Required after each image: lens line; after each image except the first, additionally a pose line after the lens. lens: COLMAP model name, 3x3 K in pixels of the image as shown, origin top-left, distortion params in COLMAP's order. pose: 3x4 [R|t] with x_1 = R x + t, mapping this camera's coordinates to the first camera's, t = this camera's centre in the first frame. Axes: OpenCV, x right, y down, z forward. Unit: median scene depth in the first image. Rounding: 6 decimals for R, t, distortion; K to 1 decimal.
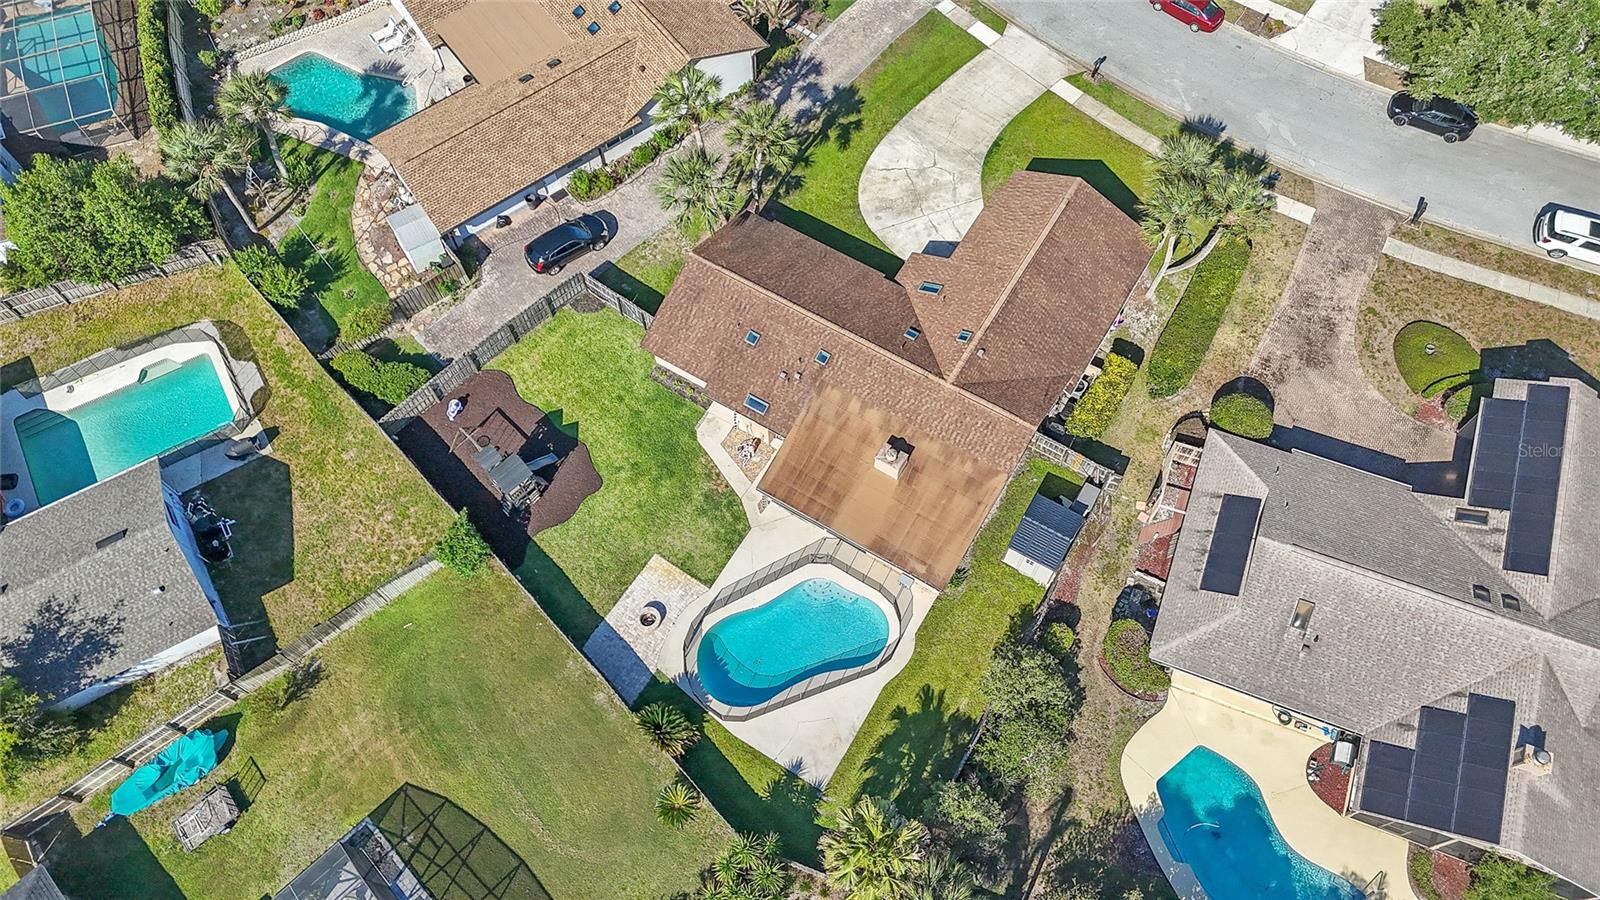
lens RADIAL K [[1163.3, 0, 805.2], [0, 1163.3, 454.1], [0, 0, 1]] dist [0.091885, -0.091886]
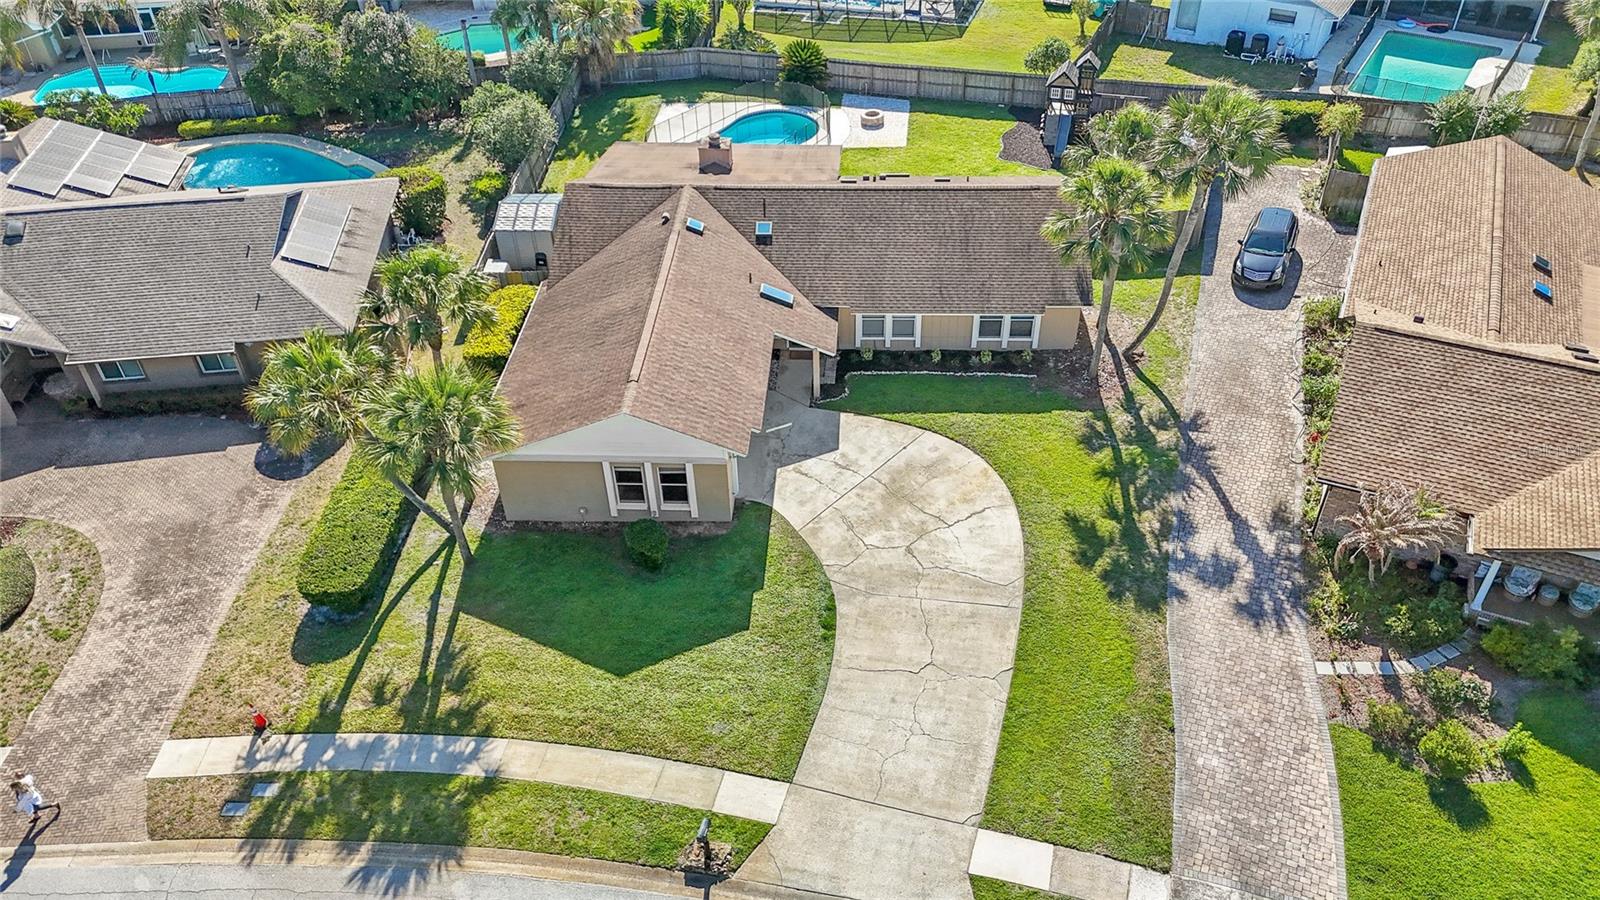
lens RADIAL K [[1184.6, 0, 792.2], [0, 1184.6, 452.9], [0, 0, 1]] dist [0.087442, -0.083648]
pose [[-0.885743, 0.312443, -0.343276, 0.376254], [-0.405749, -0.161970, 0.899518, -0.804530], [0.225448, 0.936026, 0.270238, 0.920078]]
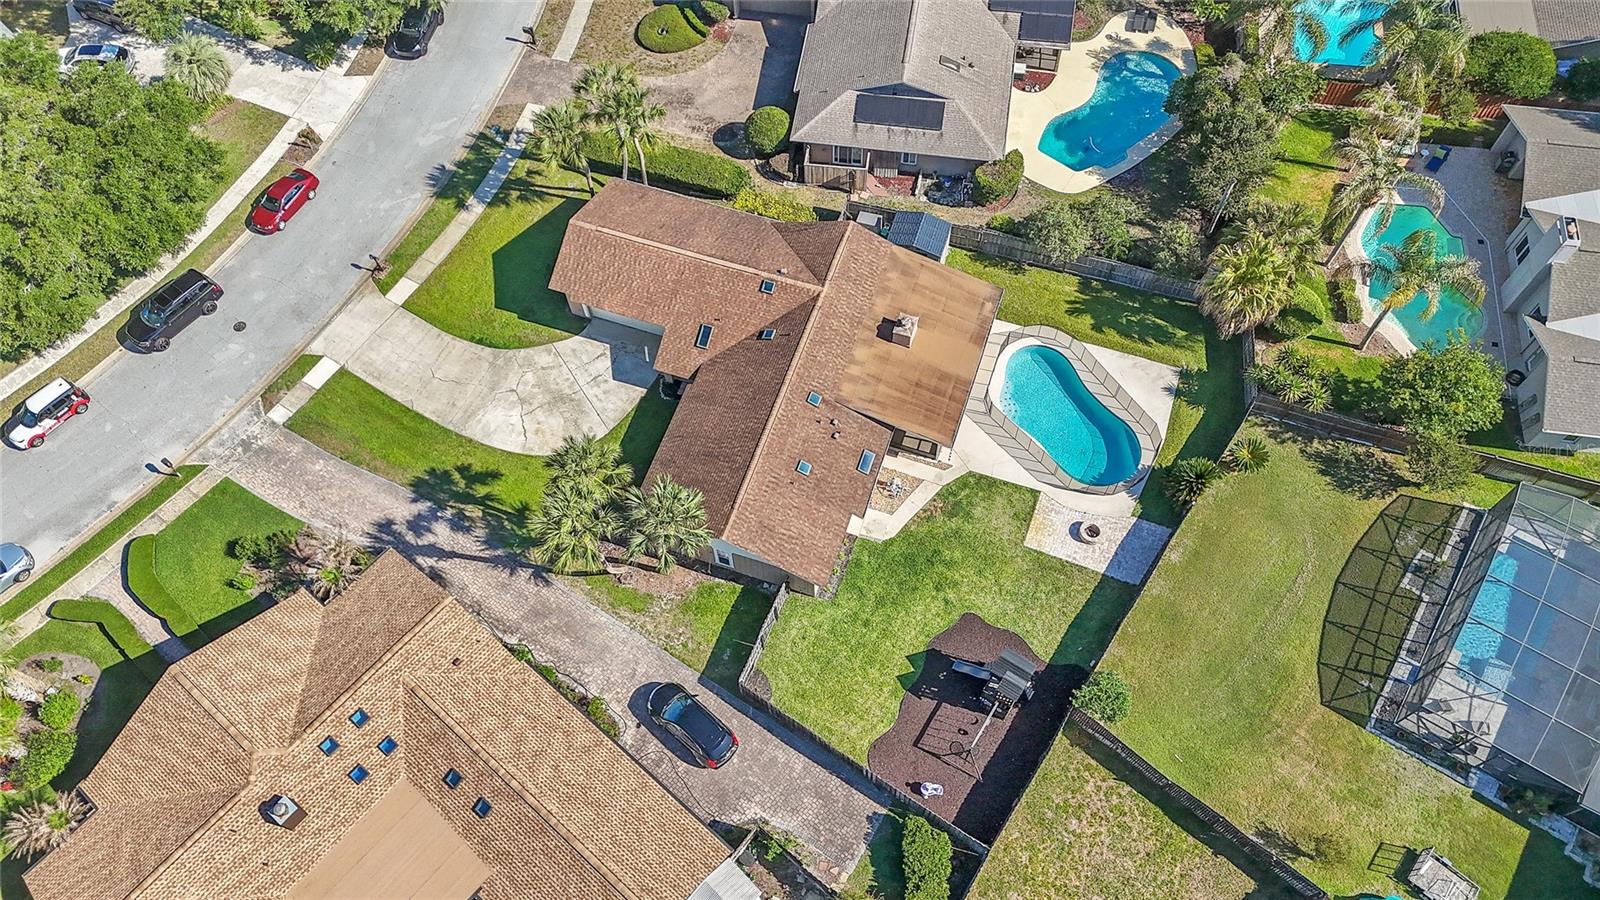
lens RADIAL K [[1163.3, 0, 805.2], [0, 1163.3, 454.1], [0, 0, 1]] dist [0.091885, -0.091886]
pose [[-0.211997, -0.854848, 0.473594, -0.486124], [0.889784, 0.031574, 0.455289, -0.531669], [-0.404157, 0.517916, 0.753936, 0.263334]]
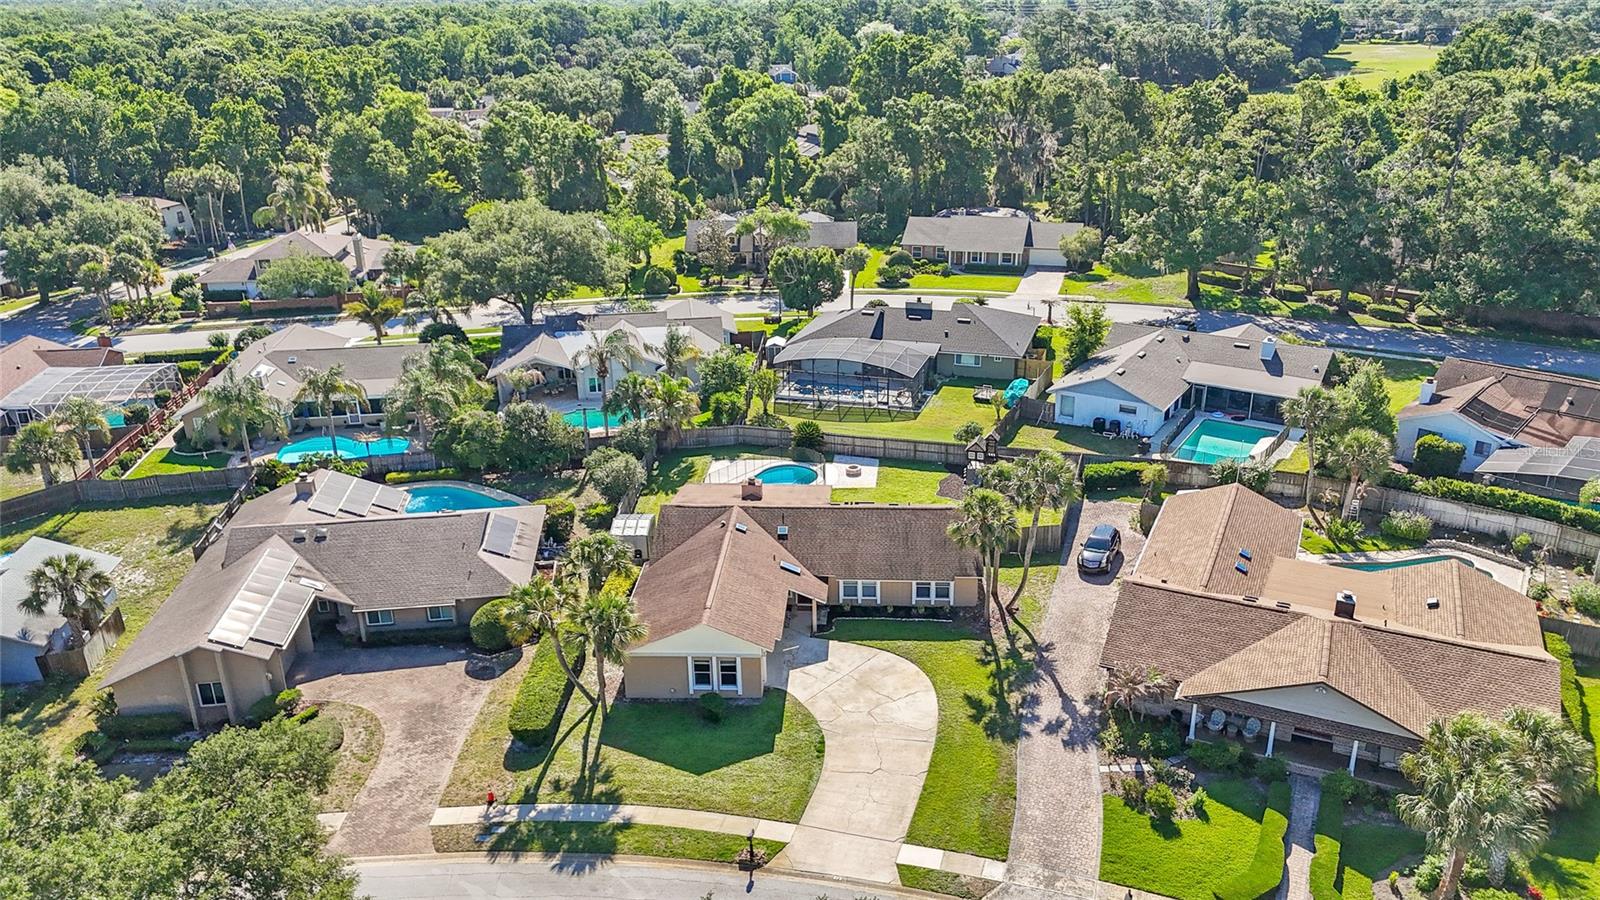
lens RADIAL K [[1184.6, 0, 792.2], [0, 1184.6, 452.9], [0, 0, 1]] dist [0.087442, -0.083648]
pose [[-0.889491, 0.192417, -0.414465, 0.568635], [-0.400548, 0.108213, 0.909863, -1.215428], [0.219924, 0.975328, -0.019182, 0.933453]]
